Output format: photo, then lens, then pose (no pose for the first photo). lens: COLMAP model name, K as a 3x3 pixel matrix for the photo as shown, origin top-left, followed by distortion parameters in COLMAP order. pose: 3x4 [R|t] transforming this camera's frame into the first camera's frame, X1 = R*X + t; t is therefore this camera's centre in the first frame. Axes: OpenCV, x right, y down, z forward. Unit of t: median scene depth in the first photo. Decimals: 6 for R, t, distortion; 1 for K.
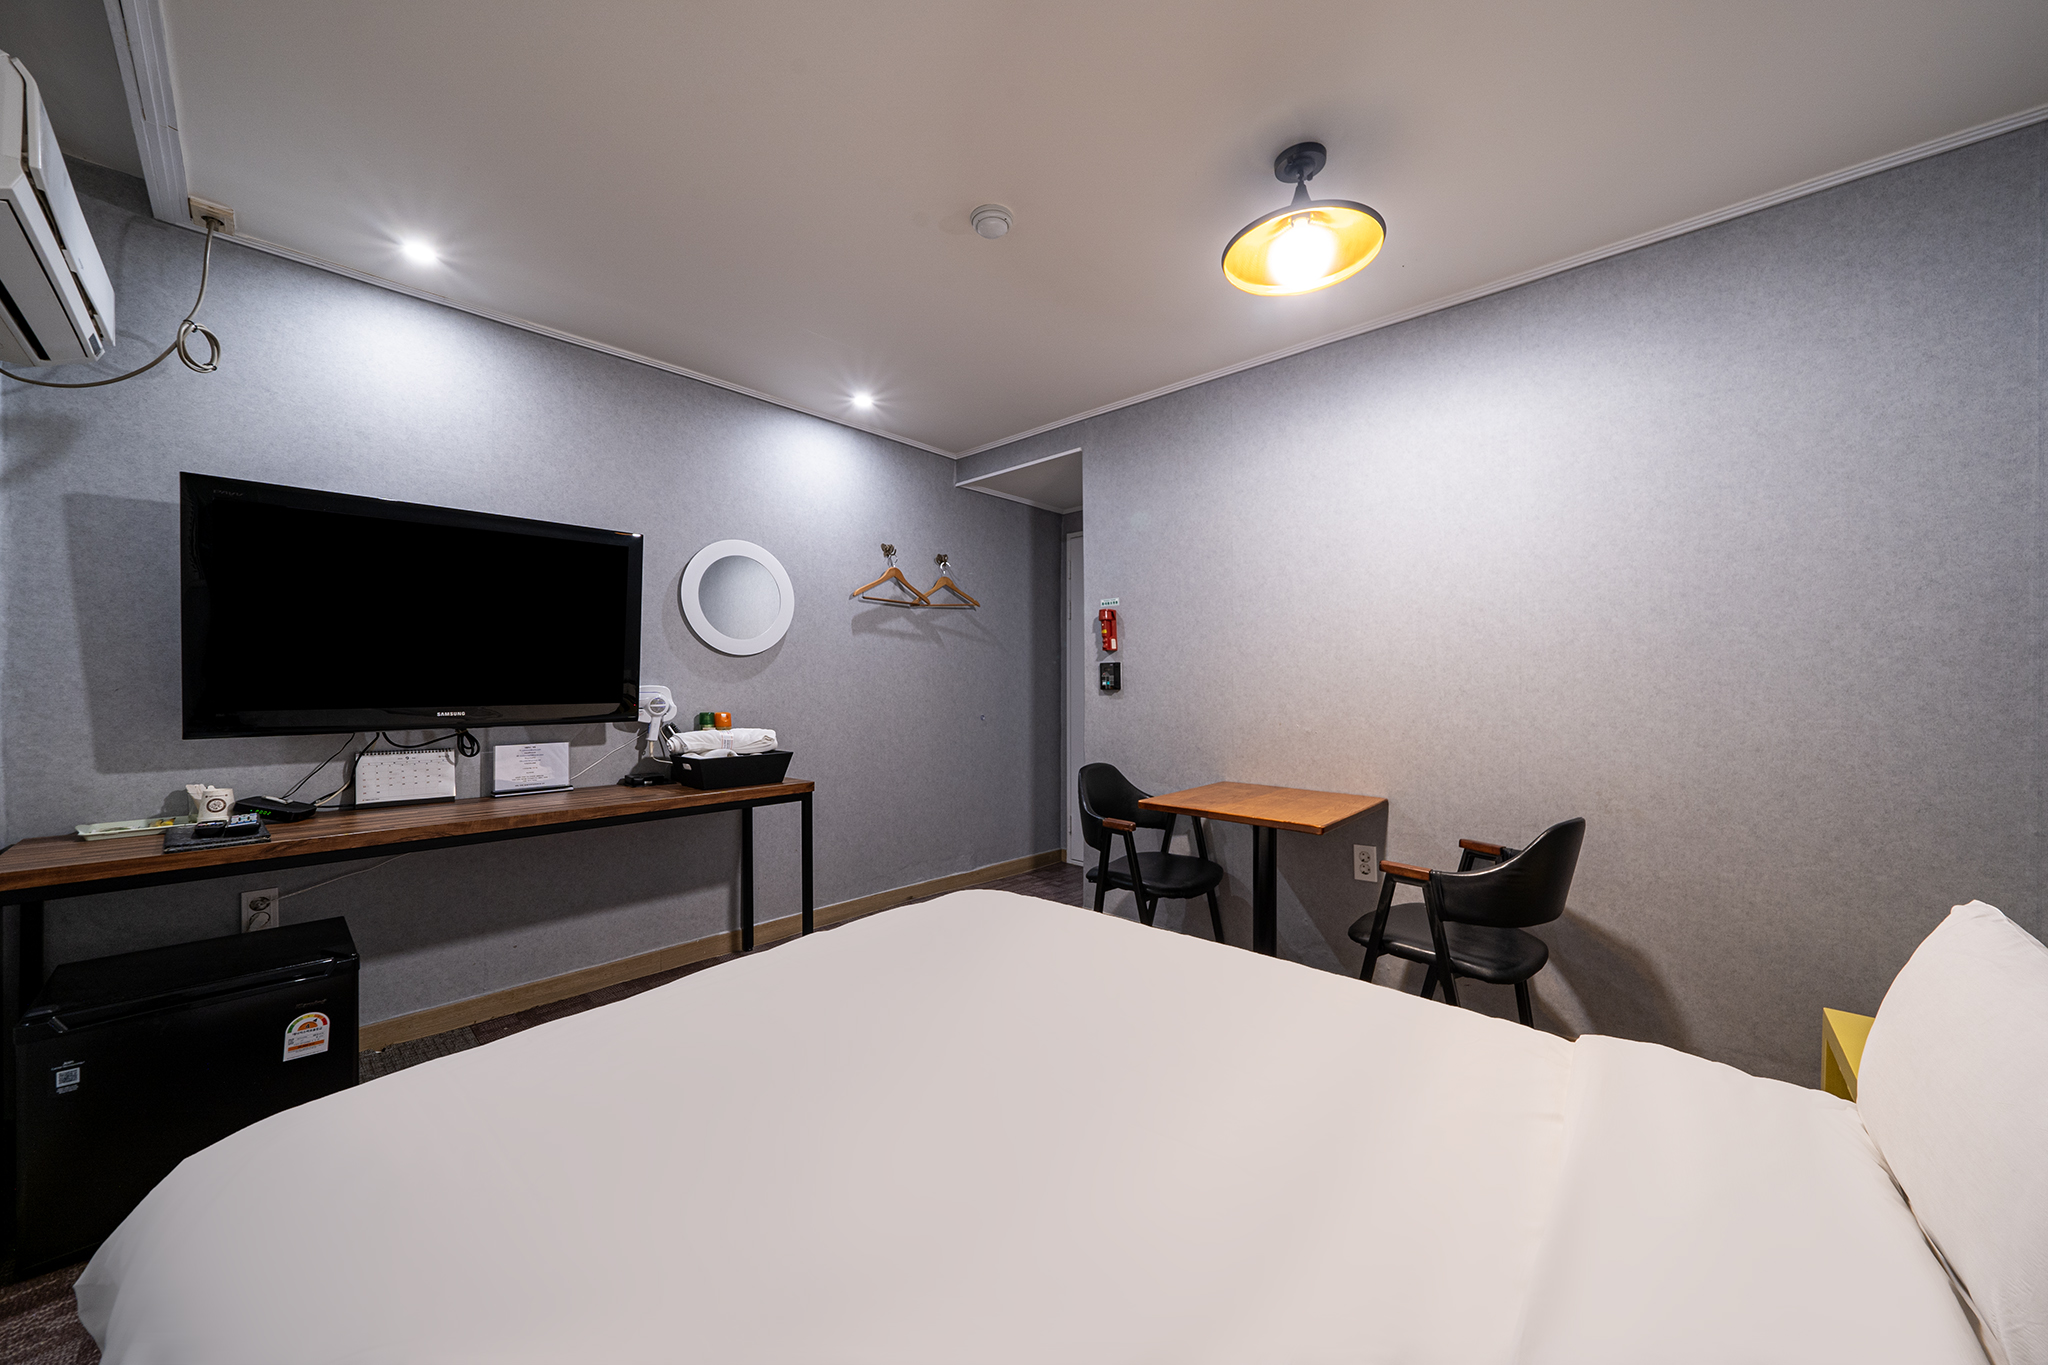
lens RADIAL K [[714.3, 0, 1035.2], [0, 714.3, 685.8], [0, 0, 1]] dist [-0.005810, -0.000167]
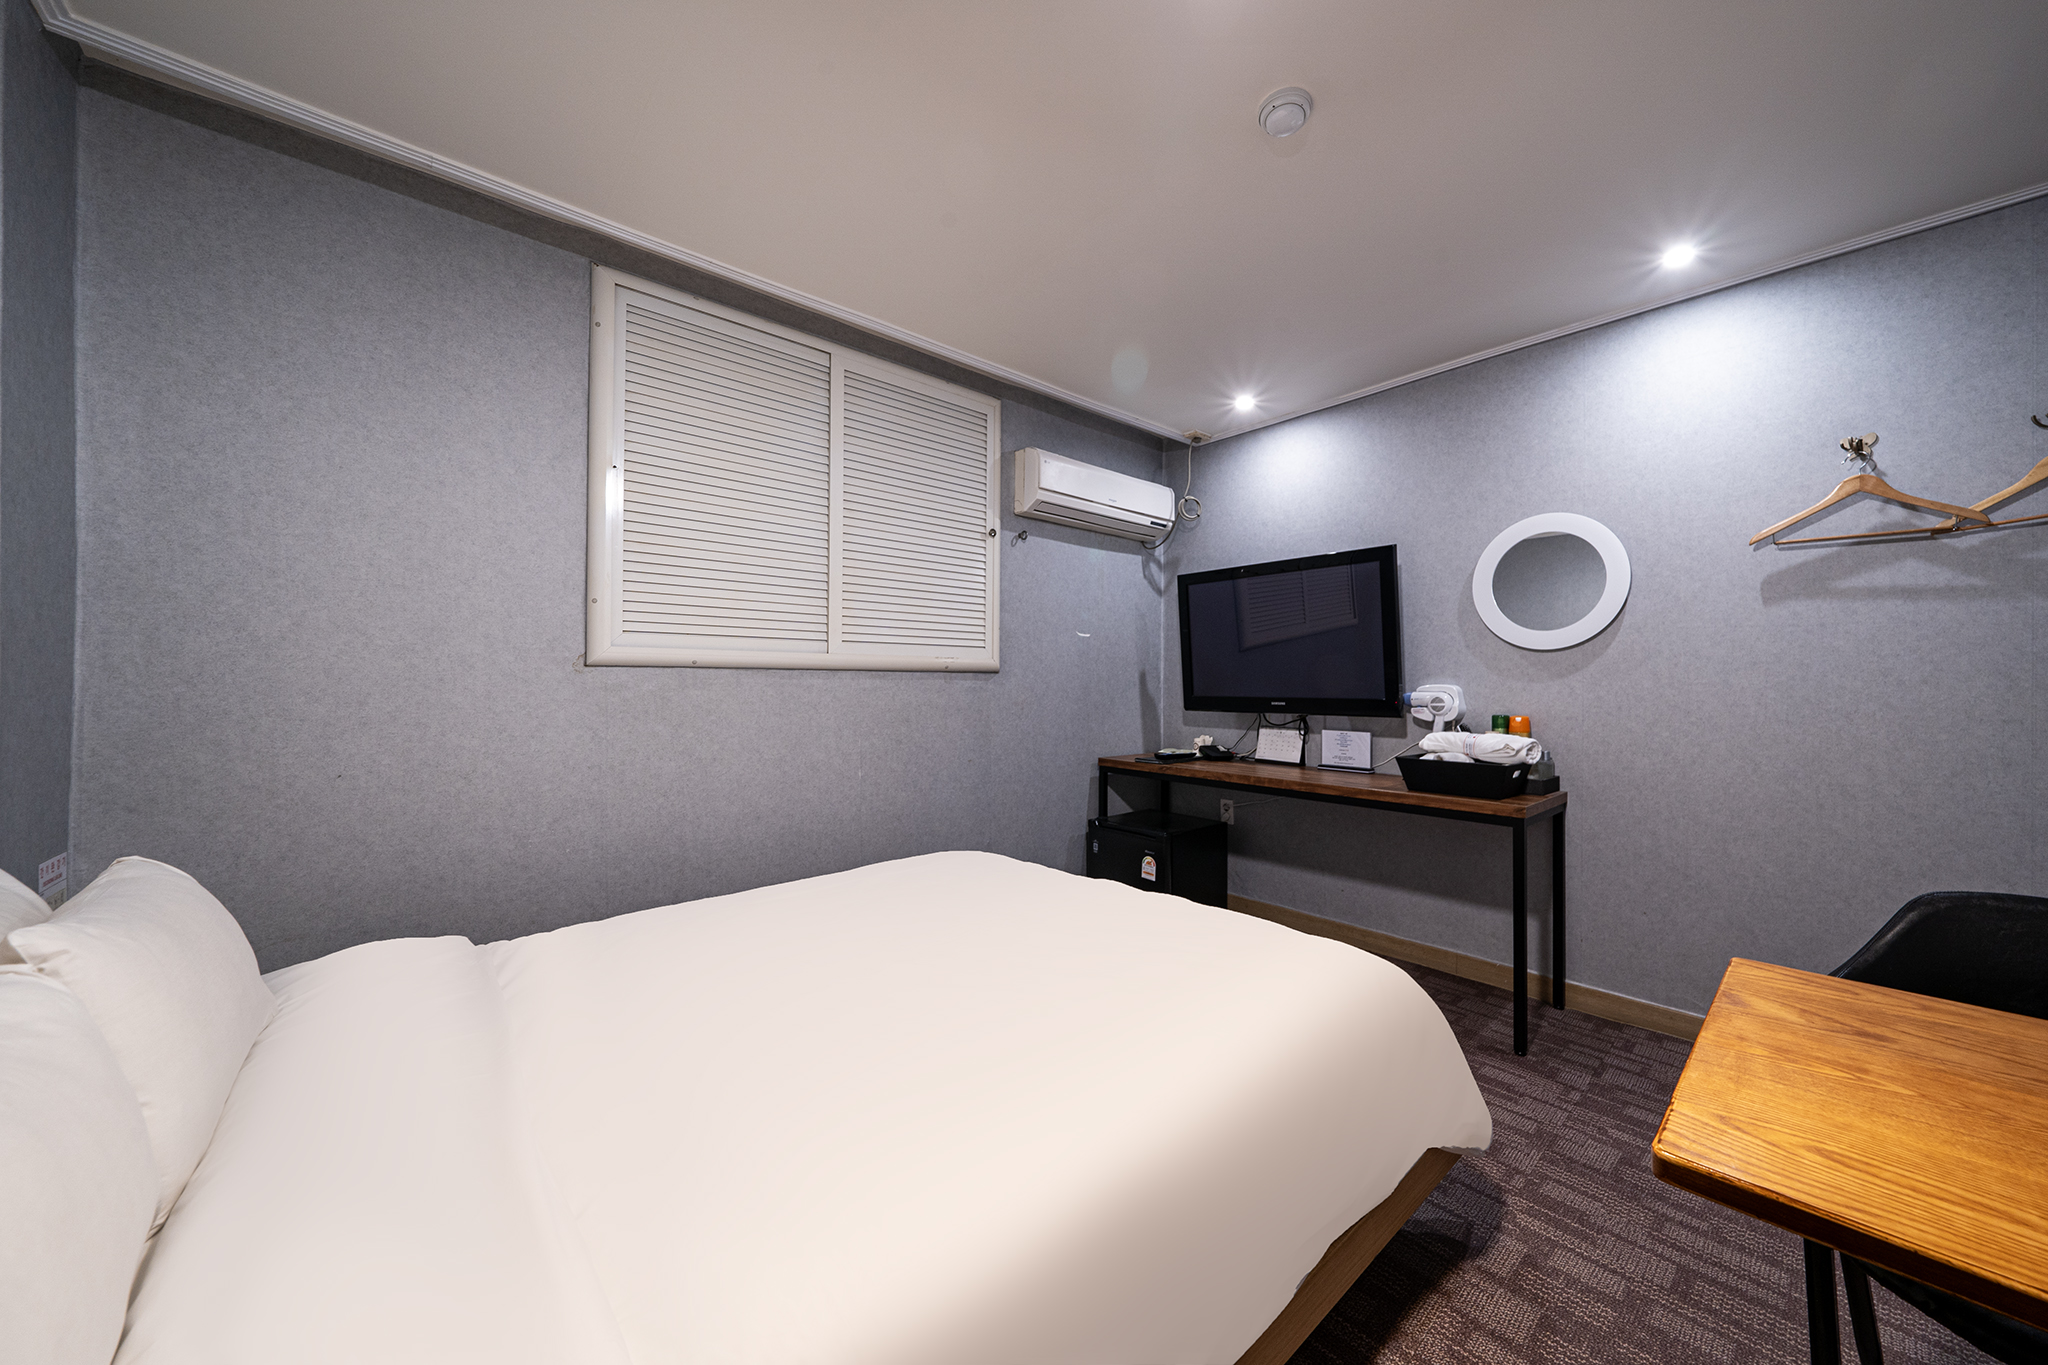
lens RADIAL K [[714.3, 0, 1058.5], [0, 714.3, 674.2], [0, 0, 1]] dist [-0.005810, -0.000167]
pose [[-0.099226, -0.012125, -0.994991, 0.483505], [-0.007898, 0.999904, -0.011397, 0.000145], [0.995034, 0.006727, -0.099312, 0.511535]]
